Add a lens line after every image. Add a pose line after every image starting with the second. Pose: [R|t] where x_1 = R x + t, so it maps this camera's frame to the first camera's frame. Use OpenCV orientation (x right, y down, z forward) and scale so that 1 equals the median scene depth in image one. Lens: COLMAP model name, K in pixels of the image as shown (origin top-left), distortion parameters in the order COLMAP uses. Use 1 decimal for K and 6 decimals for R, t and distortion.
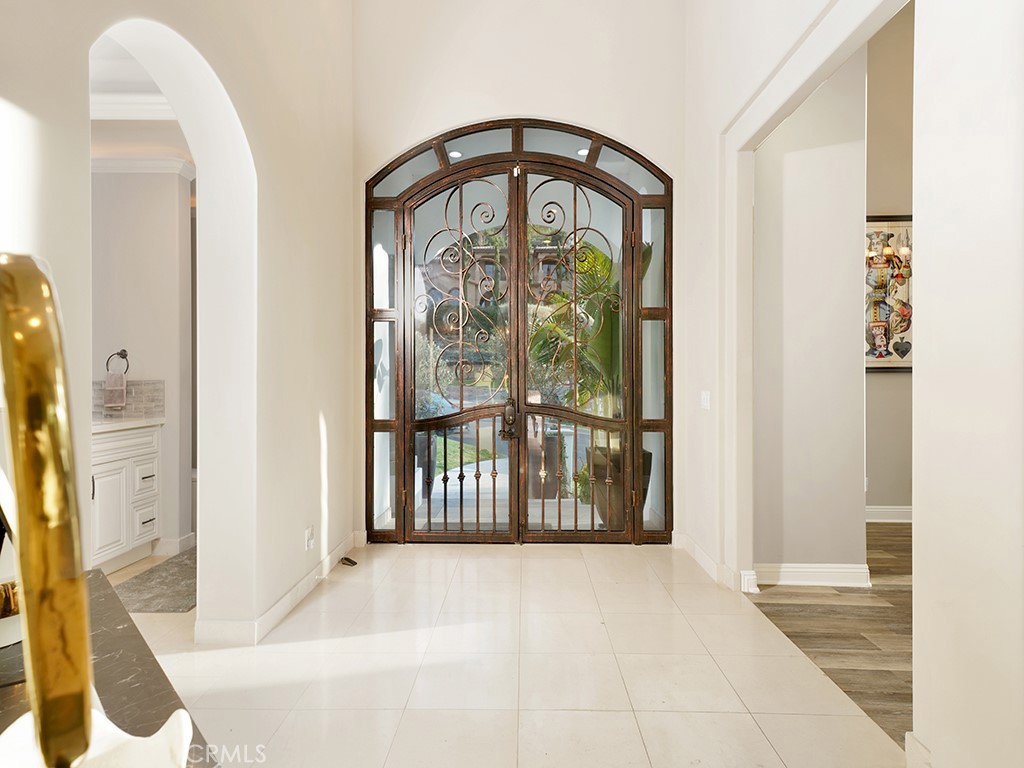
lens RADIAL K [[542.5, 0, 512.0], [0, 542.5, 384.0], [0, 0, 1]] dist [0.026930, 0.000075]
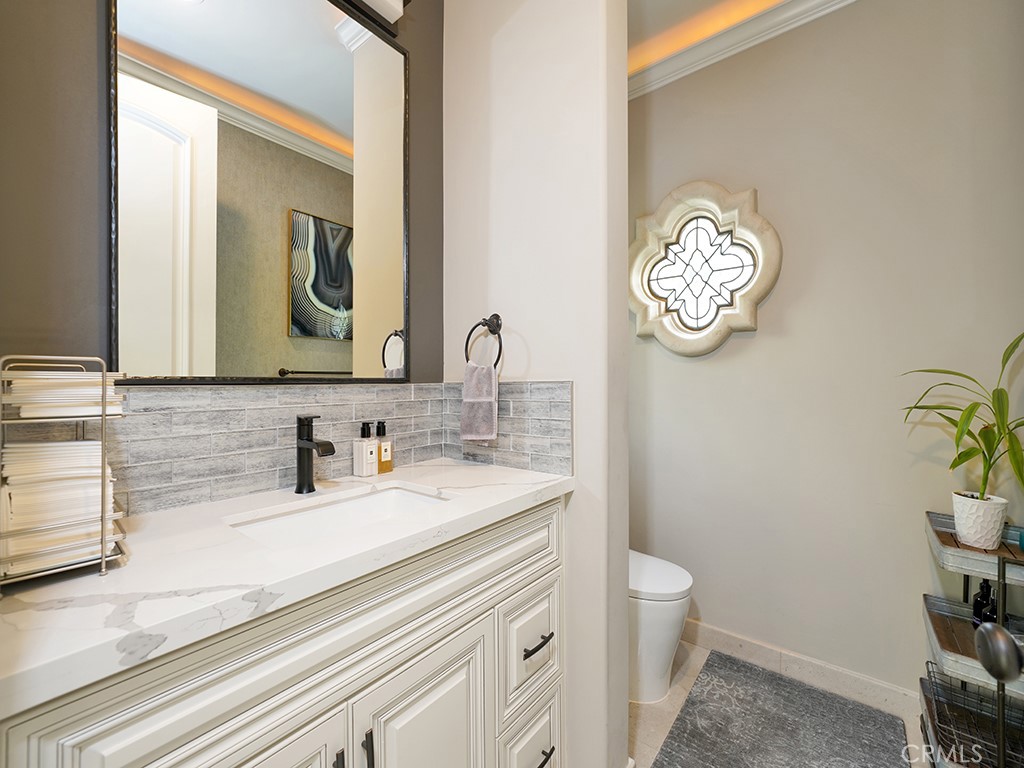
lens RADIAL K [[418.6, 0, 512.0], [0, 418.6, 384.0], [0, 0, 1]] dist [0.000292, 0.000005]
pose [[0.788807, -0.007681, -0.614593, -0.485545], [0.004332, 0.999967, -0.006937, -0.002346], [0.614626, 0.002810, 0.788814, 0.740395]]
